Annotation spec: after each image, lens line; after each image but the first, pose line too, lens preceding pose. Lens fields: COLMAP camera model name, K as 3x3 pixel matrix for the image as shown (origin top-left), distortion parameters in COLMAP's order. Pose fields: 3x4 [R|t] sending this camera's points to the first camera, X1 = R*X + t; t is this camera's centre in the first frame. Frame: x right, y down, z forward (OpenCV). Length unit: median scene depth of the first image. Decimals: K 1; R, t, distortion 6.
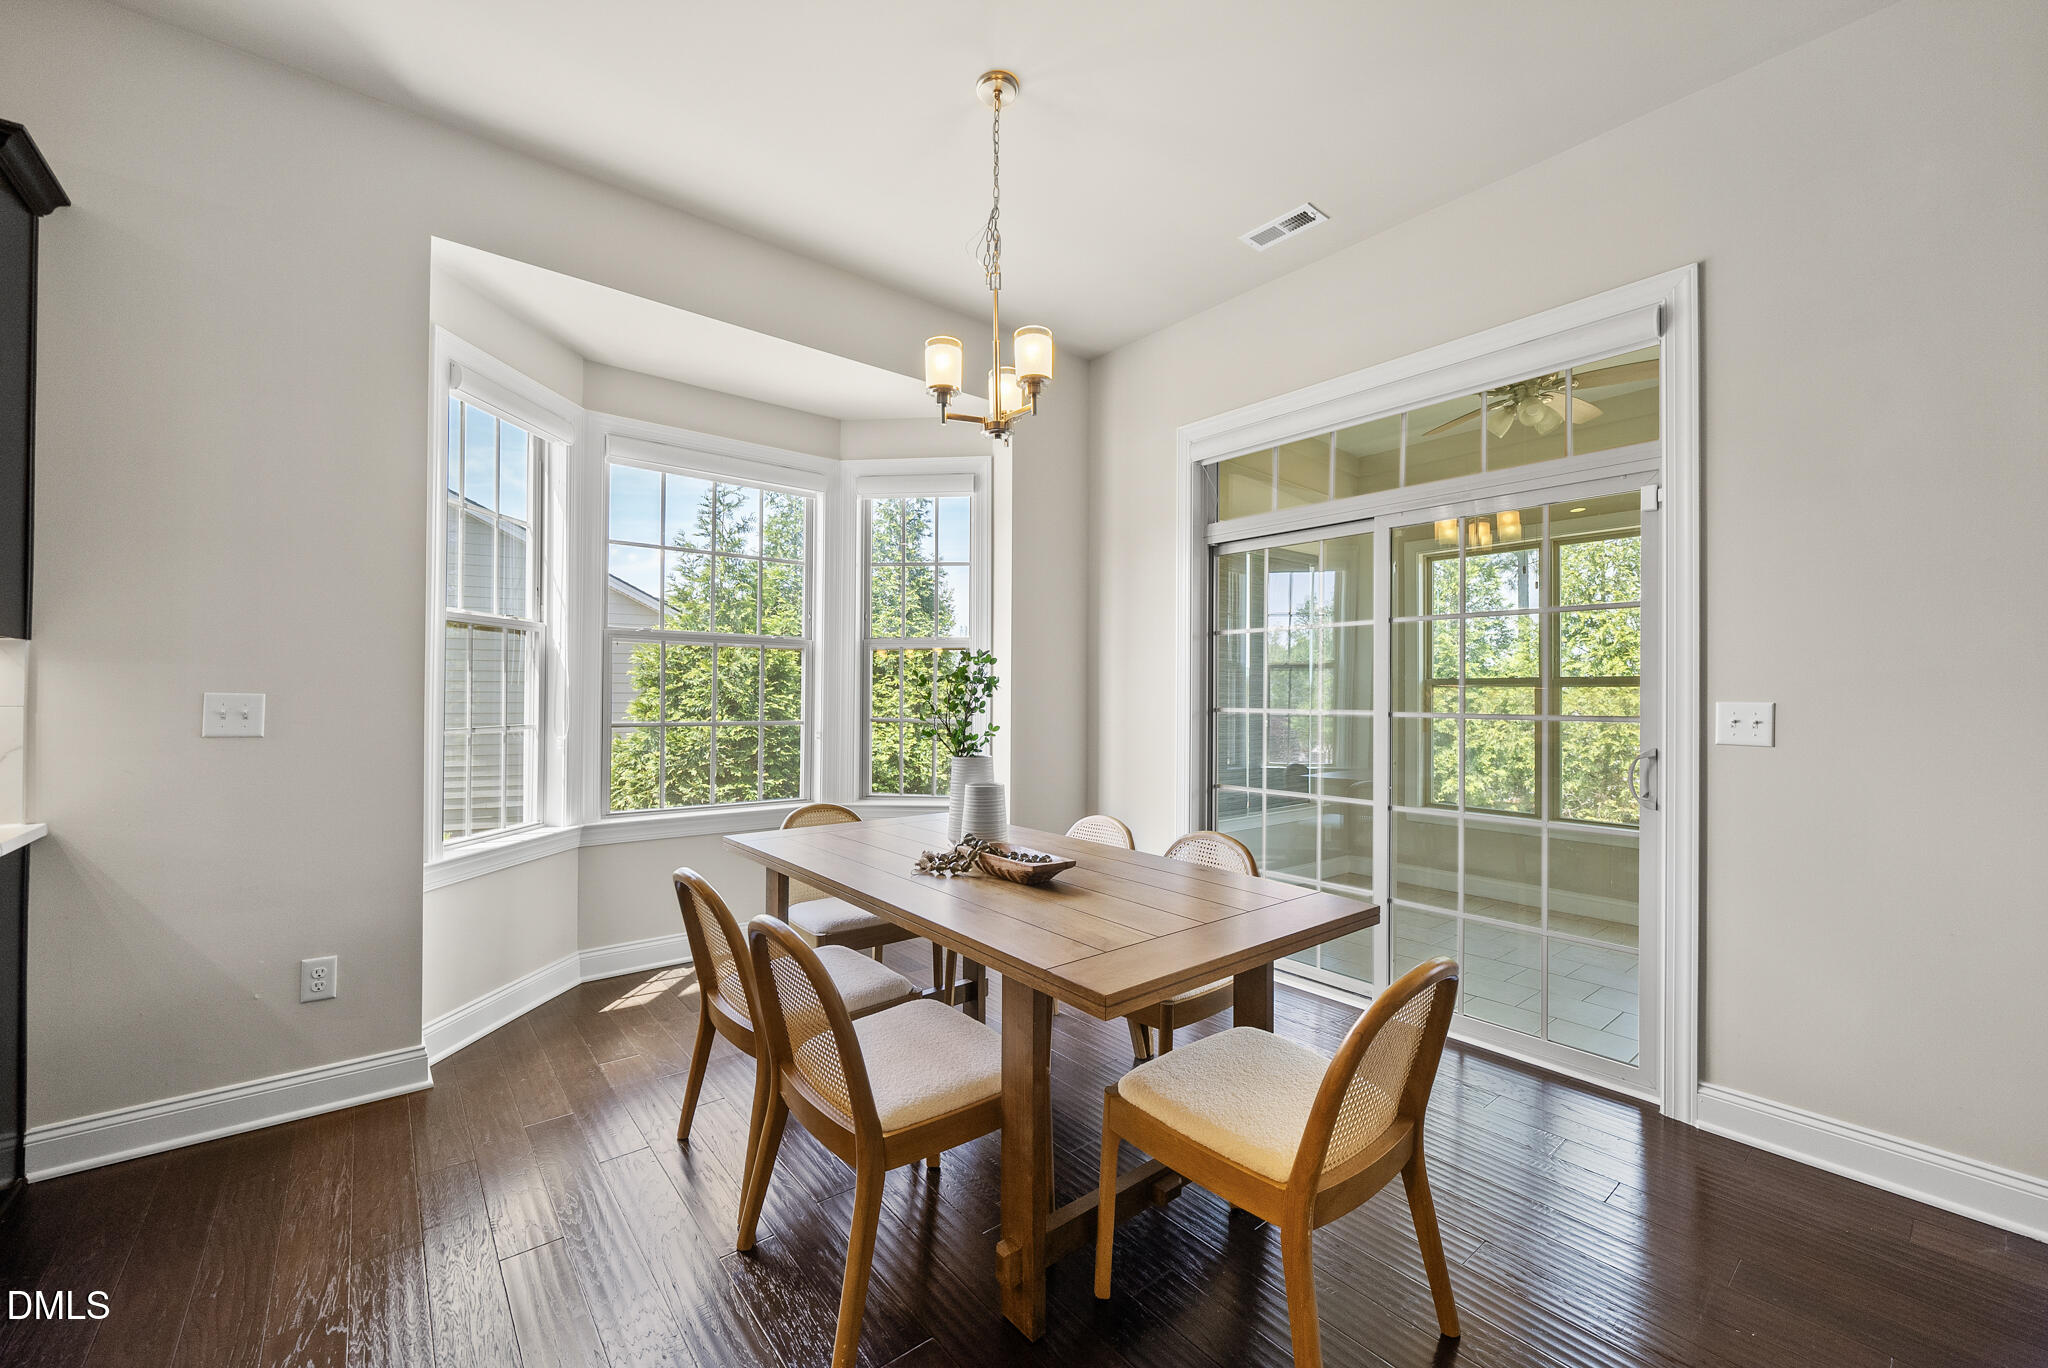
lens RADIAL K [[808.1, 0, 1012.5], [0, 808.1, 689.1], [0, 0, 1]] dist [-0.002102, -0.000028]
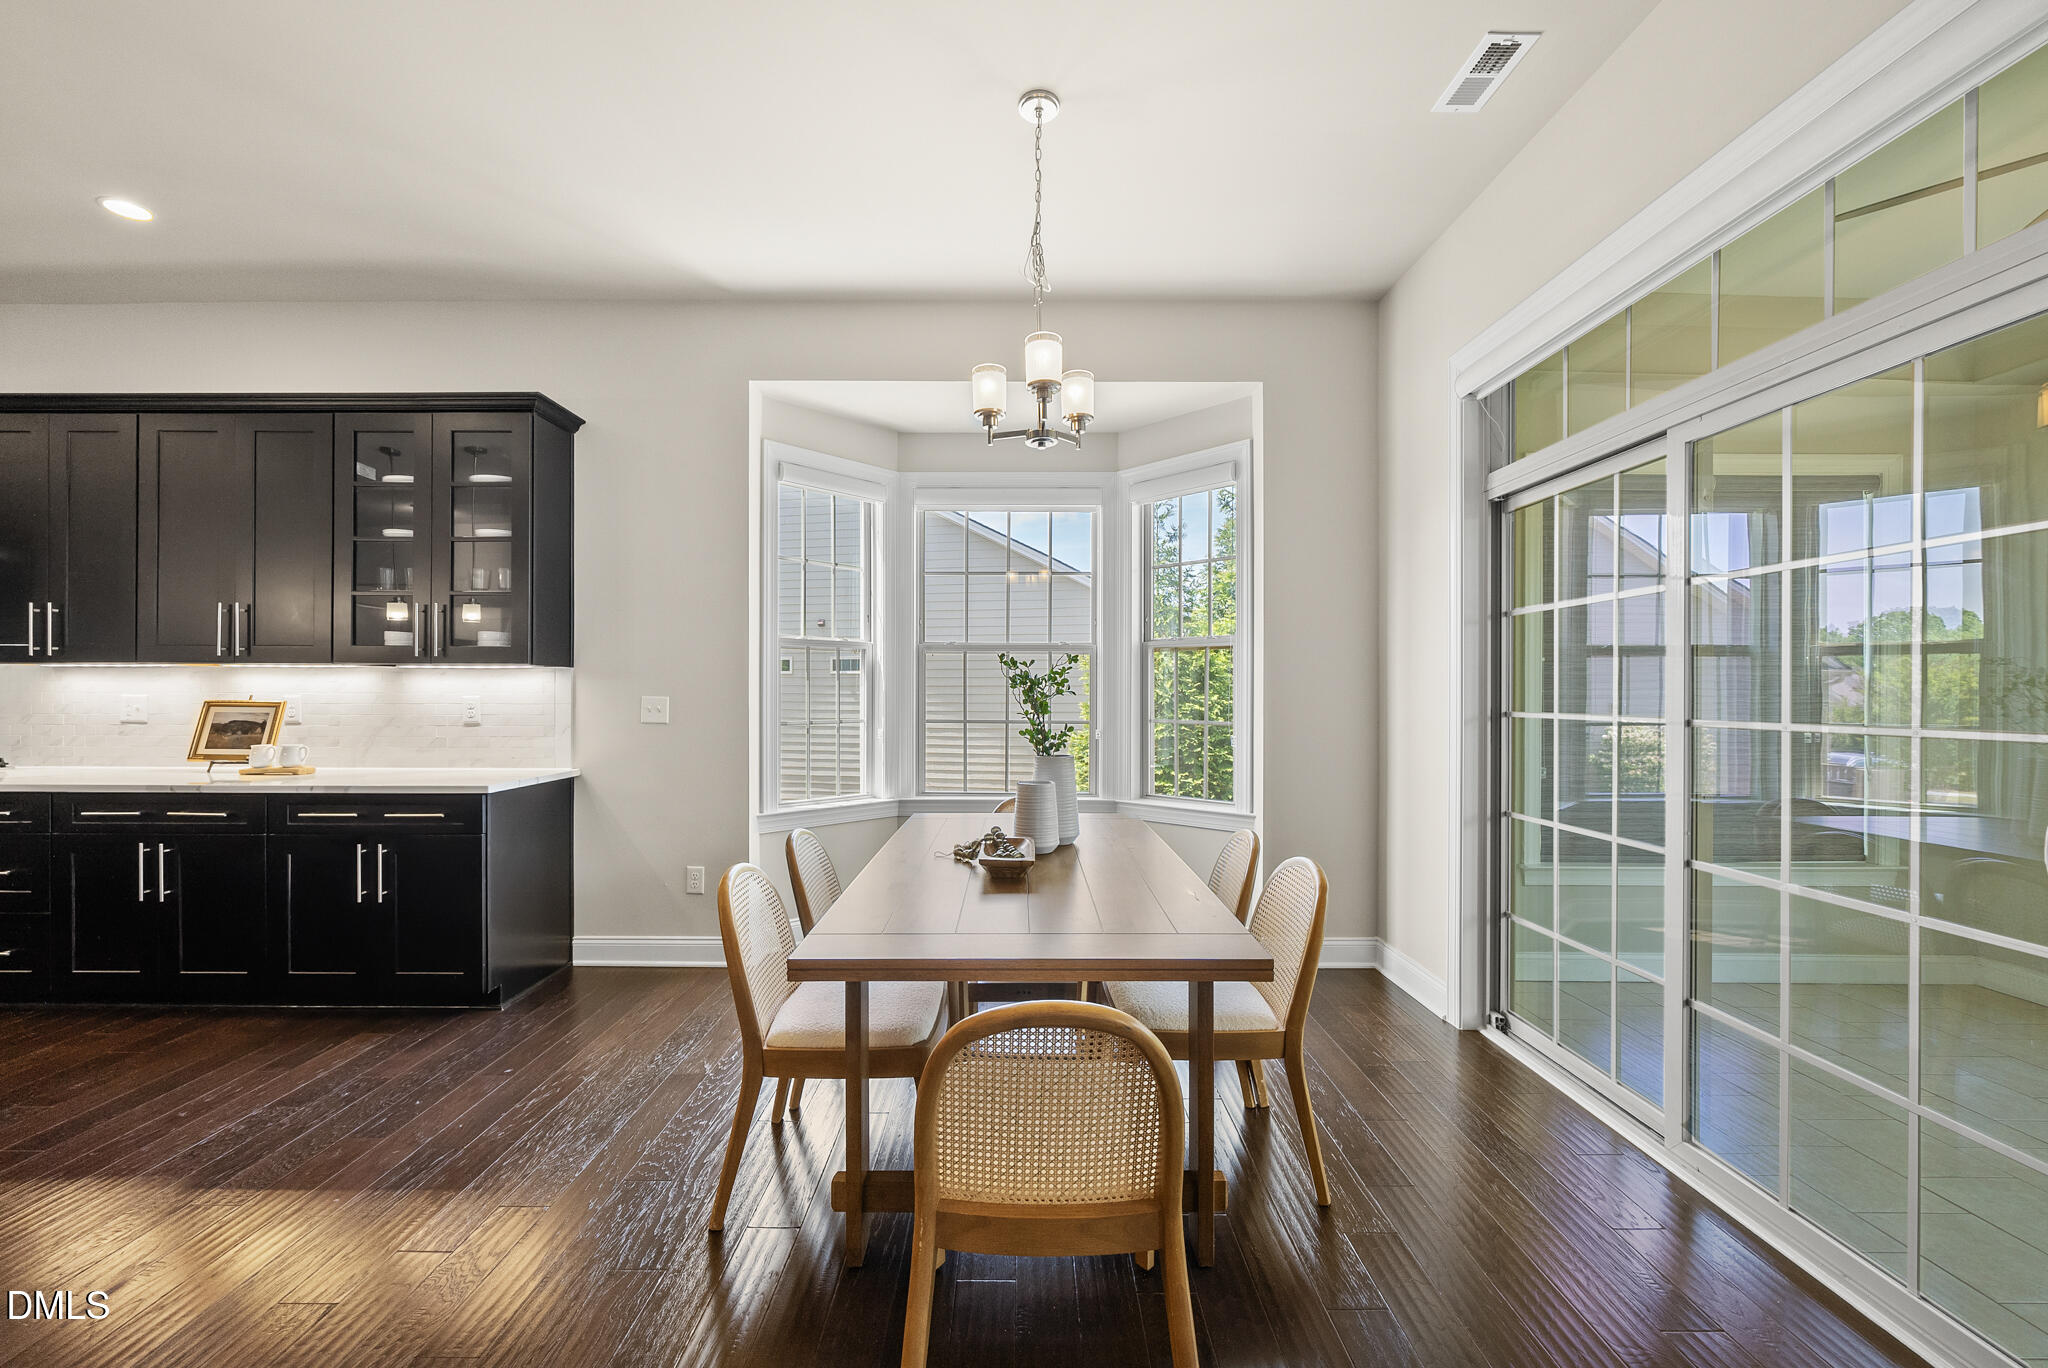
lens RADIAL K [[808.1, 0, 1010.1], [0, 808.1, 691.6], [0, 0, 1]] dist [-0.002102, -0.000028]
pose [[0.777109, -0.006739, -0.629330, 0.390404], [0.007996, 0.999968, -0.000834, 0.001618], [0.629315, -0.004384, 0.777138, 0.114707]]
